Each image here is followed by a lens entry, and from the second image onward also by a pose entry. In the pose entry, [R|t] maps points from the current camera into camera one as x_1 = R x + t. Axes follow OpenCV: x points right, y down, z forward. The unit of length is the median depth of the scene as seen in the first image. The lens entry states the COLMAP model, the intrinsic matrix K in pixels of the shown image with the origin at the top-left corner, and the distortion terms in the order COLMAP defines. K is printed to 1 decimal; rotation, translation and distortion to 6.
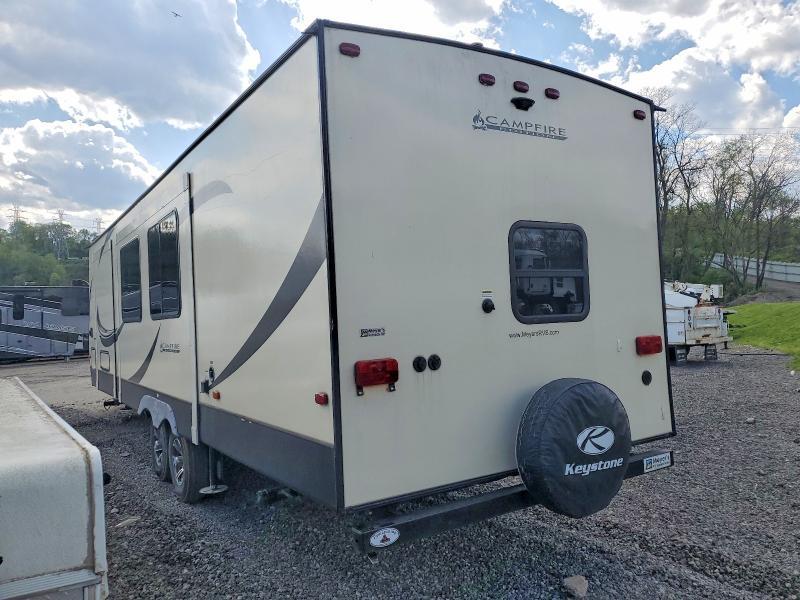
lens RADIAL K [[624.8, 0, 400.0], [0, 624.8, 300.0], [0, 0, 1]] dist [0.047428, -0.000053]
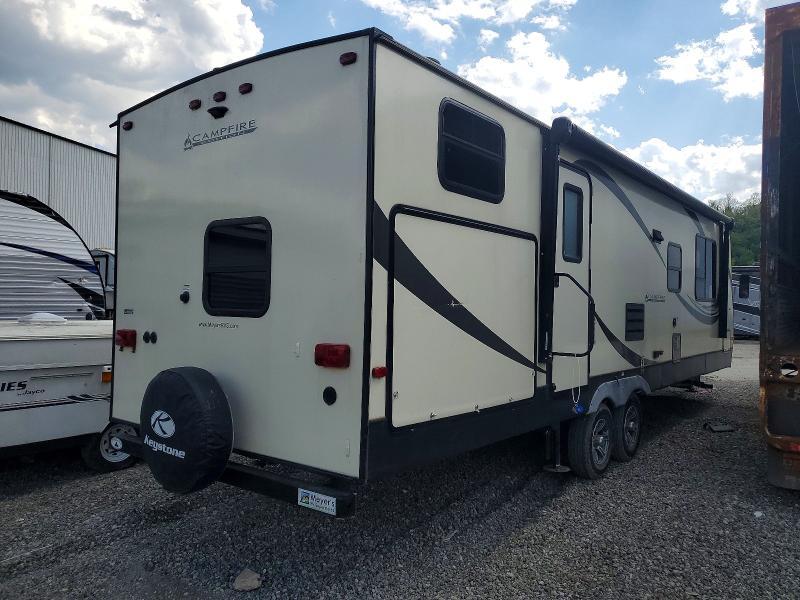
lens RADIAL K [[624.8, 0, 400.0], [0, 624.8, 300.0], [0, 0, 1]] dist [0.047428, -0.000053]
pose [[0.308572, 0.041173, -0.950309, 1.351536], [-0.006479, 0.999131, 0.041185, -0.036353], [0.951179, -0.006551, 0.308571, 0.971811]]
